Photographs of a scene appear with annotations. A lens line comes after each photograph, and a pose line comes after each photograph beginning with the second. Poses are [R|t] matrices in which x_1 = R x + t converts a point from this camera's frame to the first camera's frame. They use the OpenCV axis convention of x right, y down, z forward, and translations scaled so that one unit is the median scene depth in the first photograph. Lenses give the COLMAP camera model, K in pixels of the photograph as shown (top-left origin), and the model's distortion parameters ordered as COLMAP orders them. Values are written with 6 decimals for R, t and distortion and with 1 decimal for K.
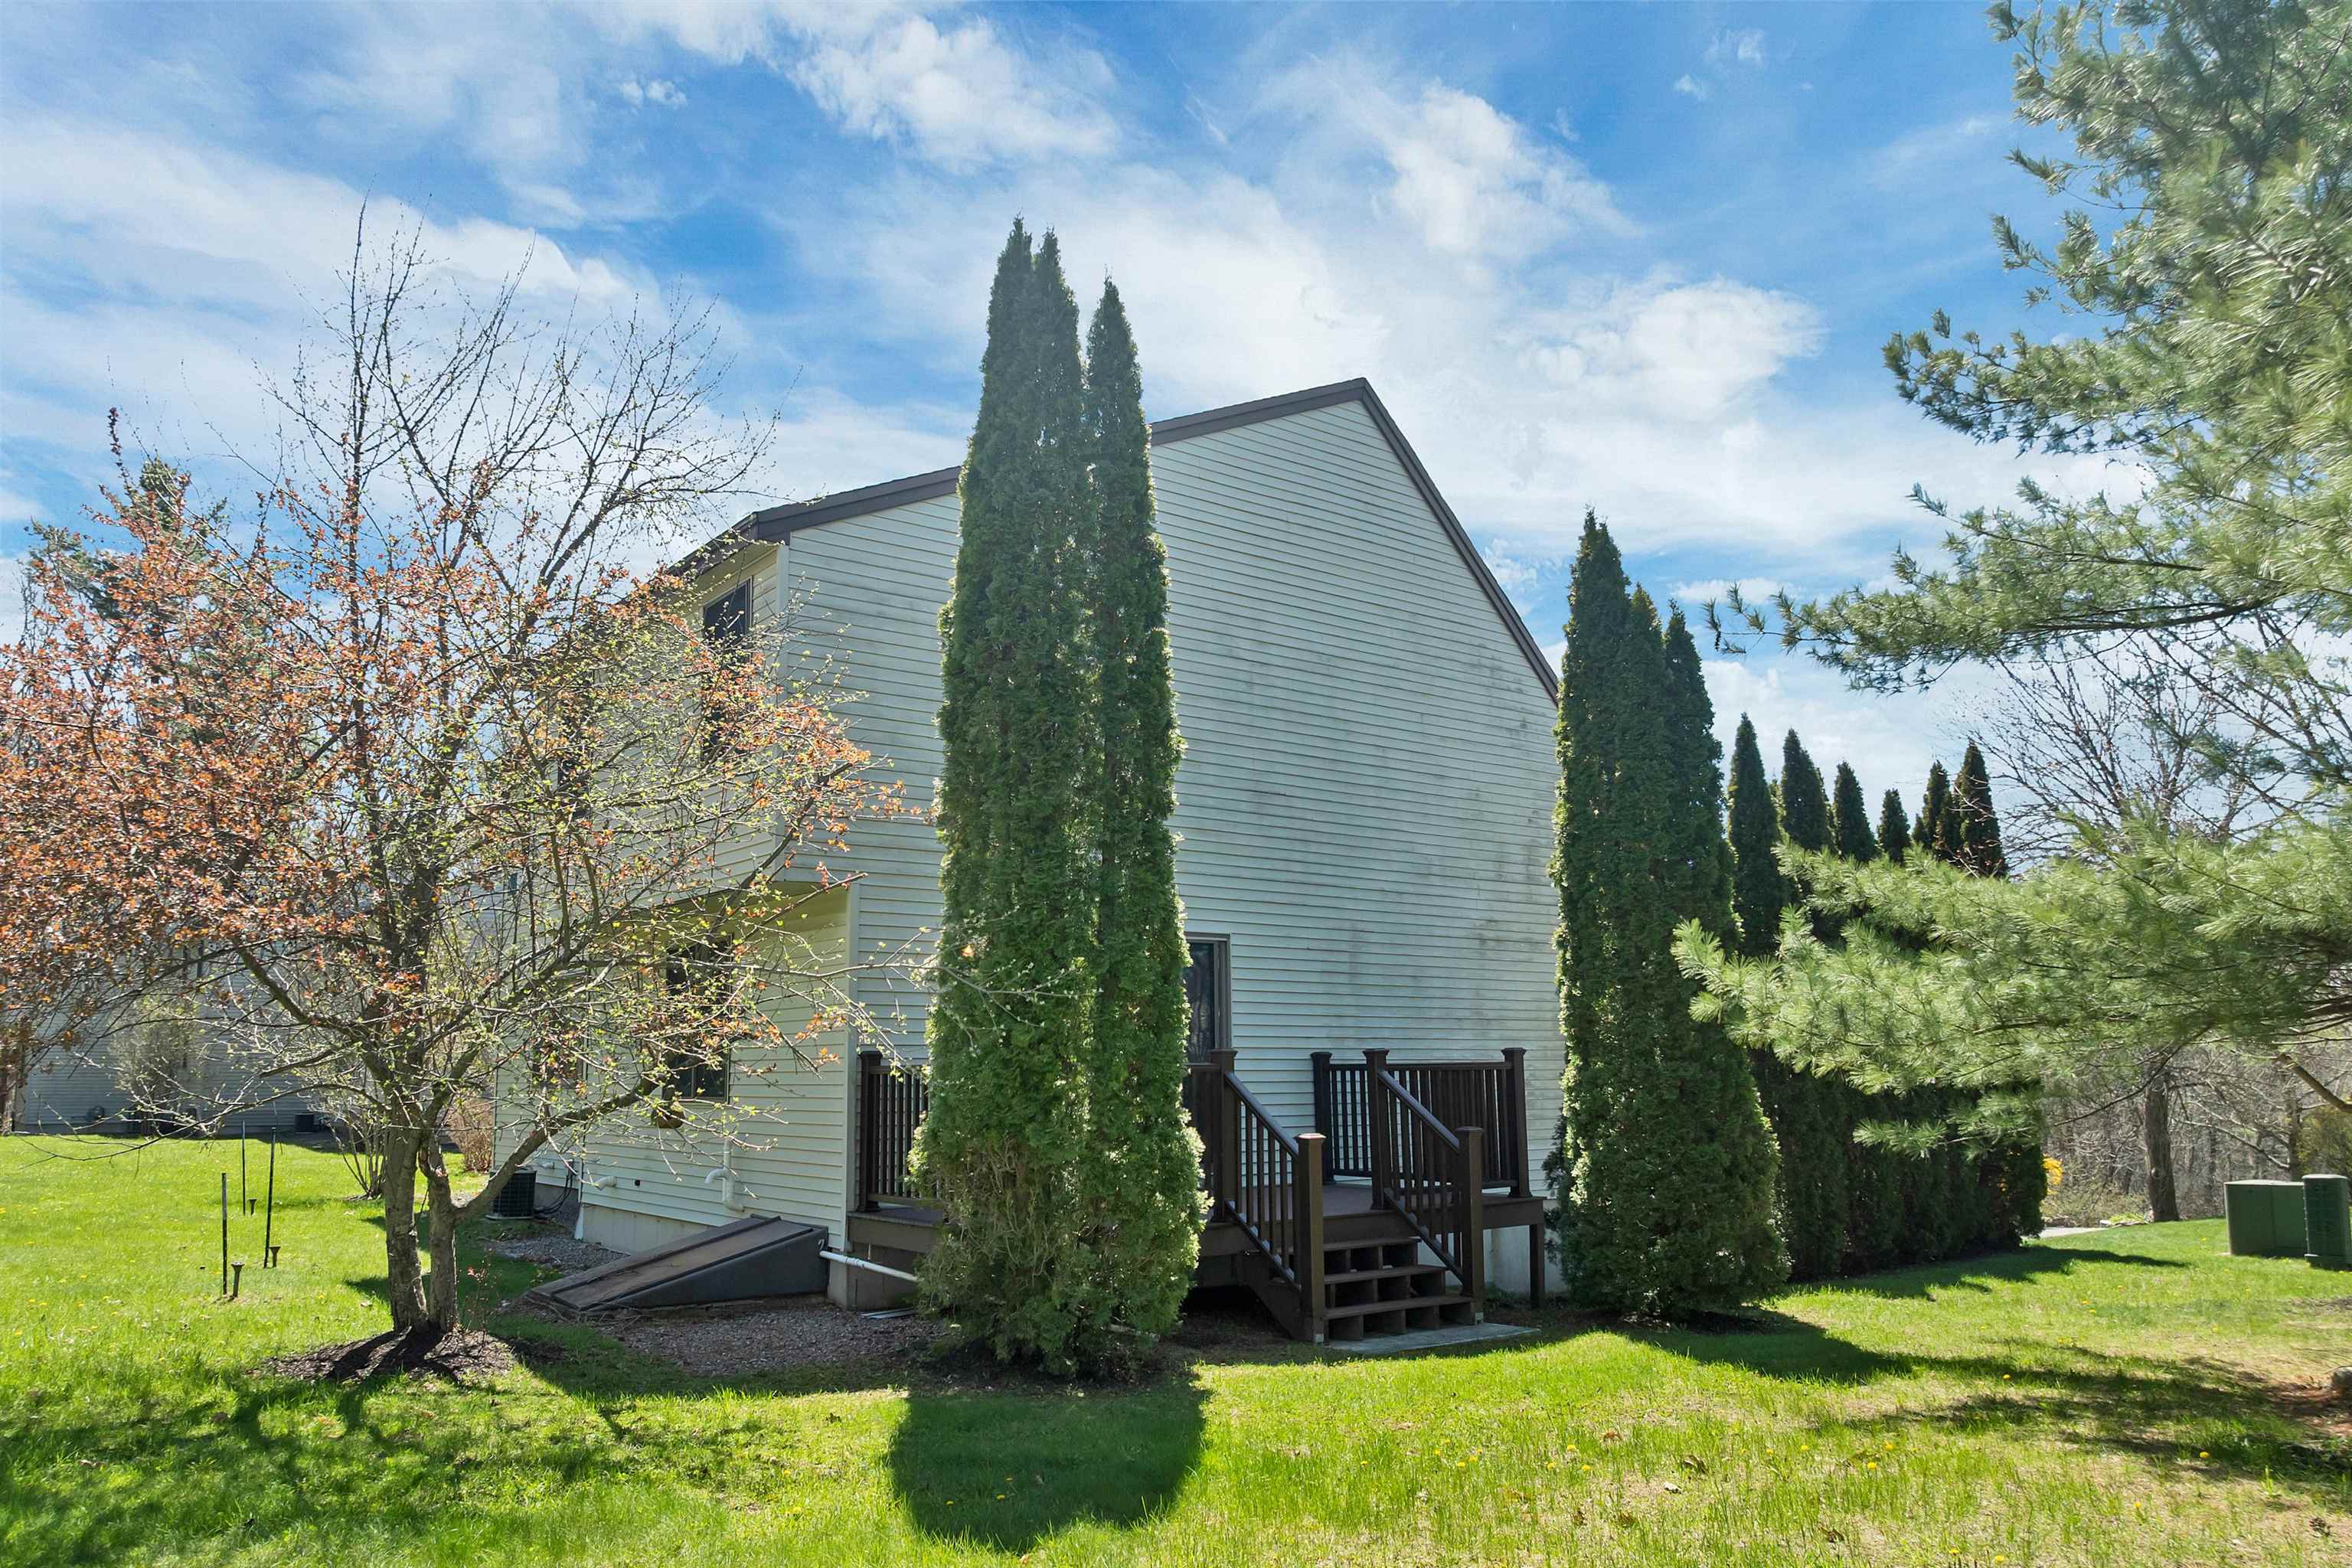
lens RADIAL K [[1699.4, 0, 1173.8], [0, 1699.4, 879.2], [0, 0, 1]] dist [-0.057466, 0.028978]
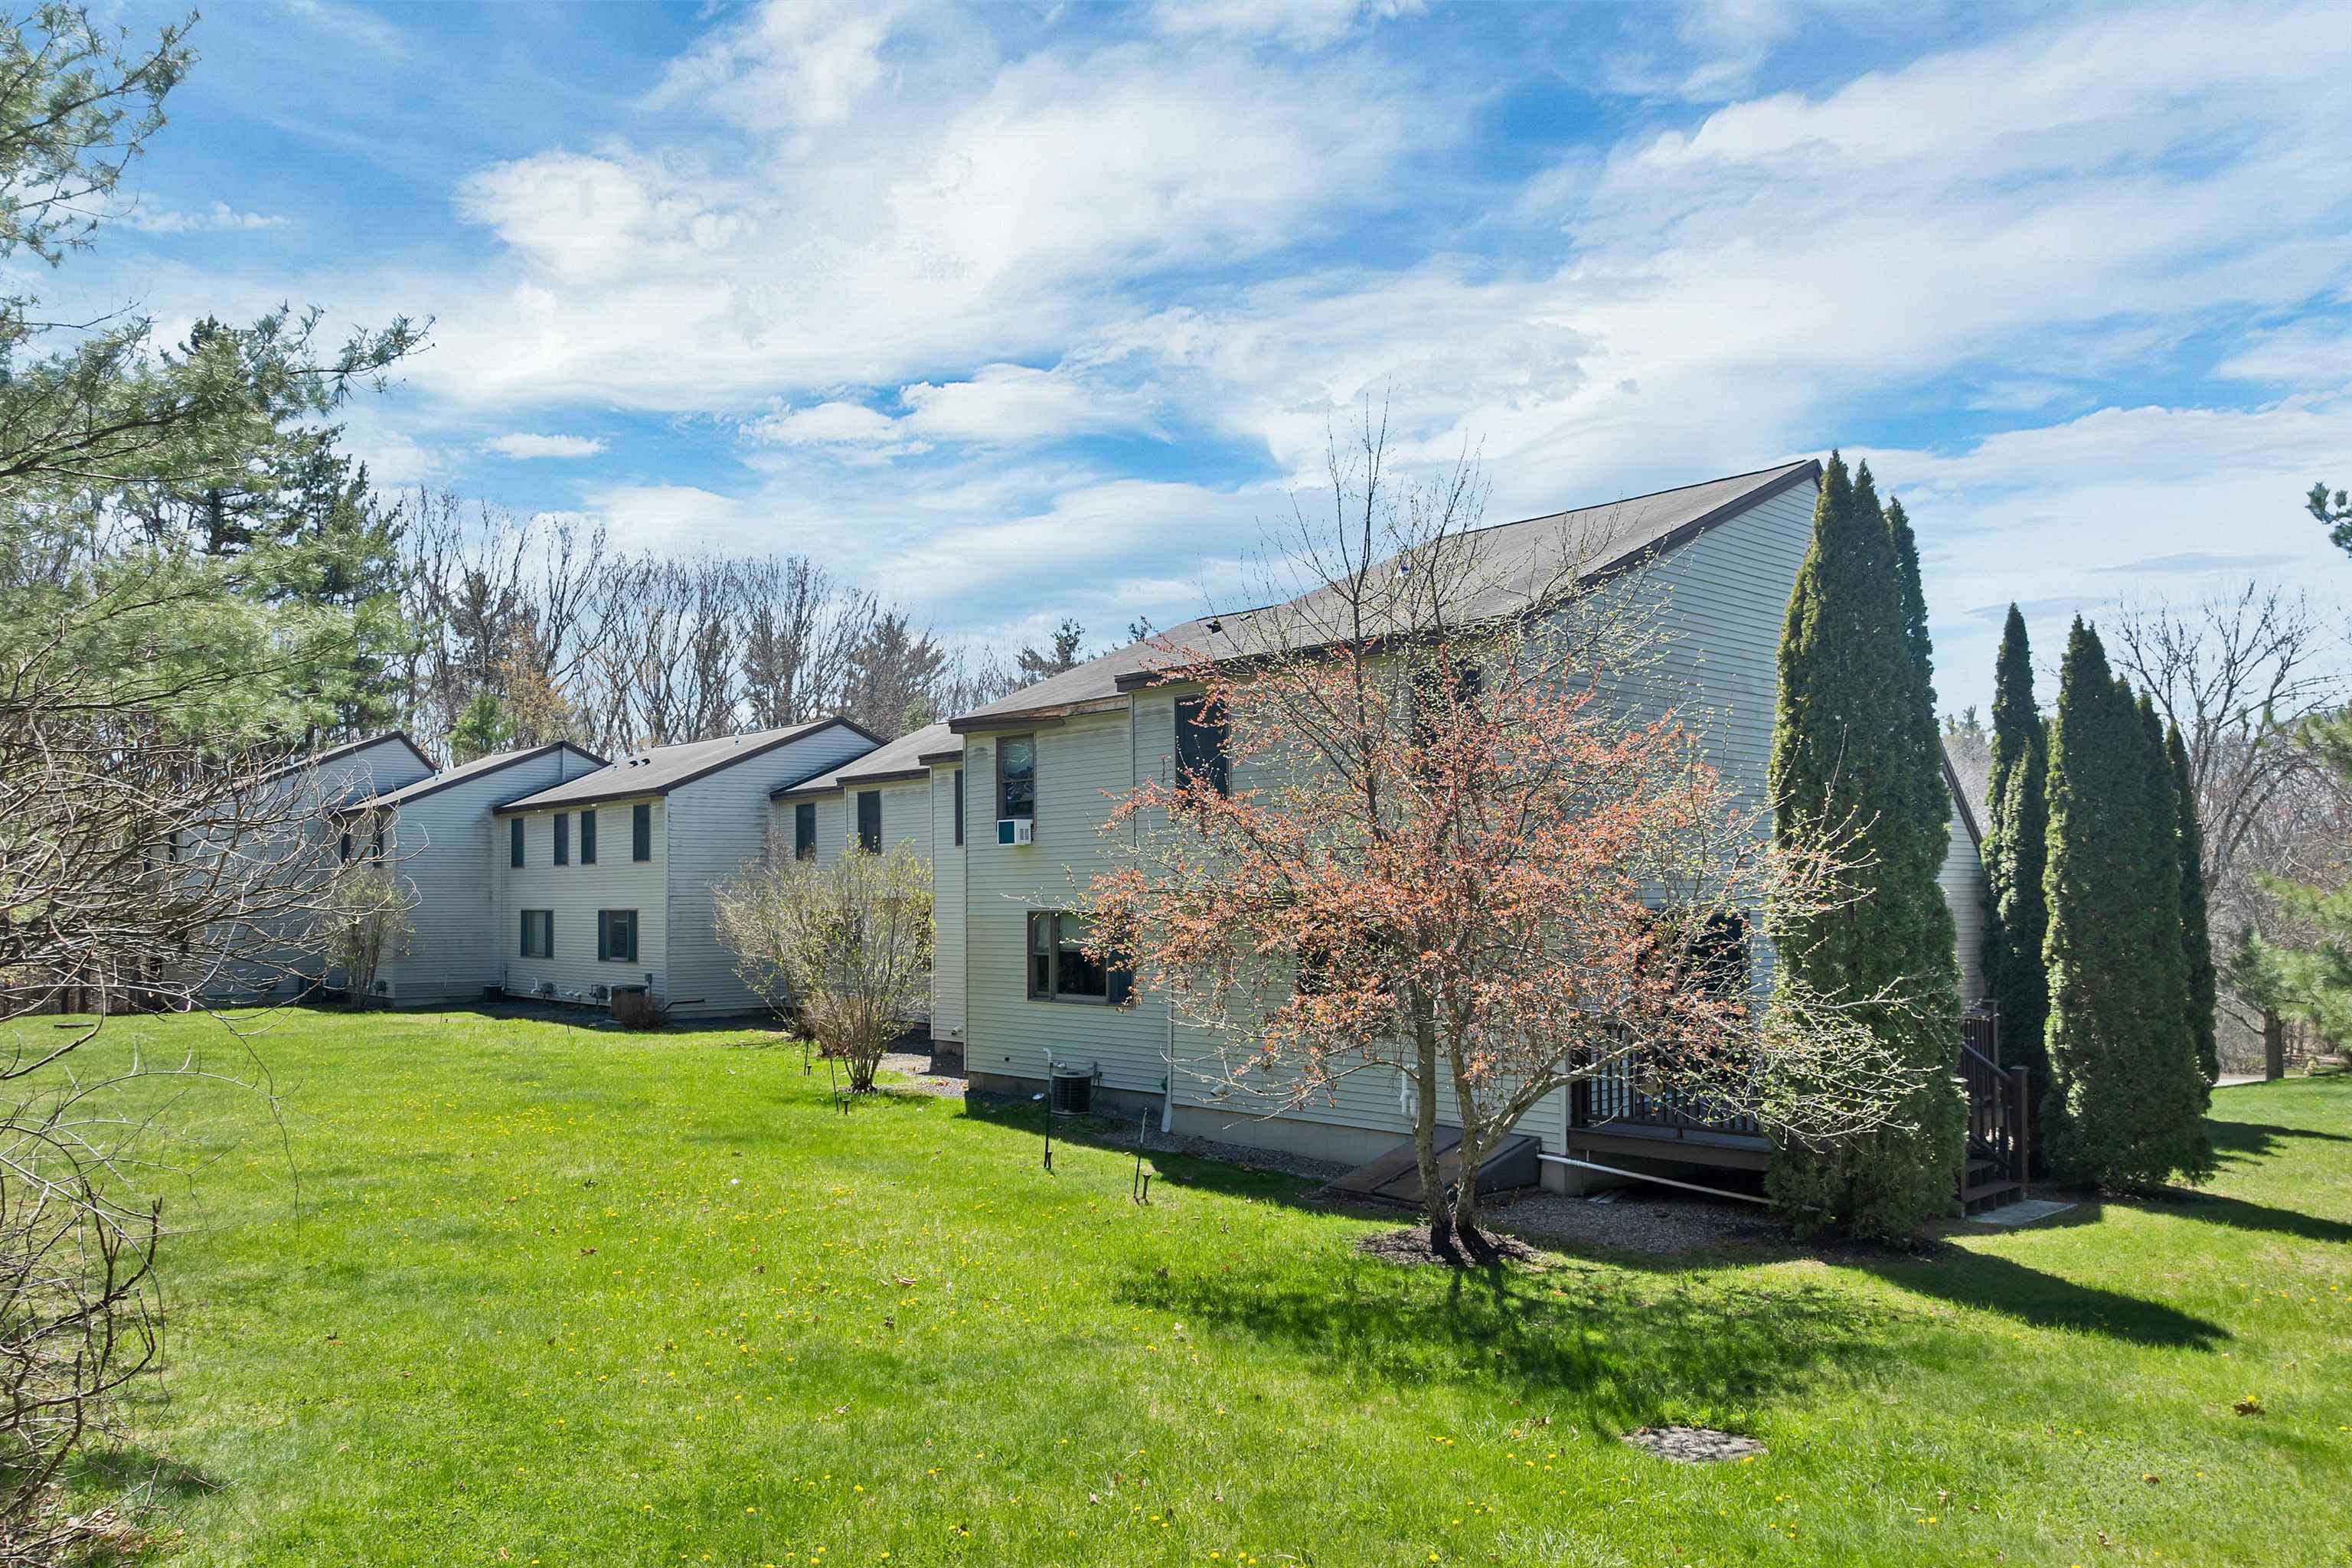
lens RADIAL K [[1699.4, 0, 1173.8], [0, 1699.4, 879.2], [0, 0, 1]] dist [-0.057466, 0.028978]
pose [[0.996039, 0.004420, 0.088804, -0.631982], [-0.013533, 0.994663, 0.102283, -0.140049], [-0.087878, -0.103080, 0.990784, -0.316338]]
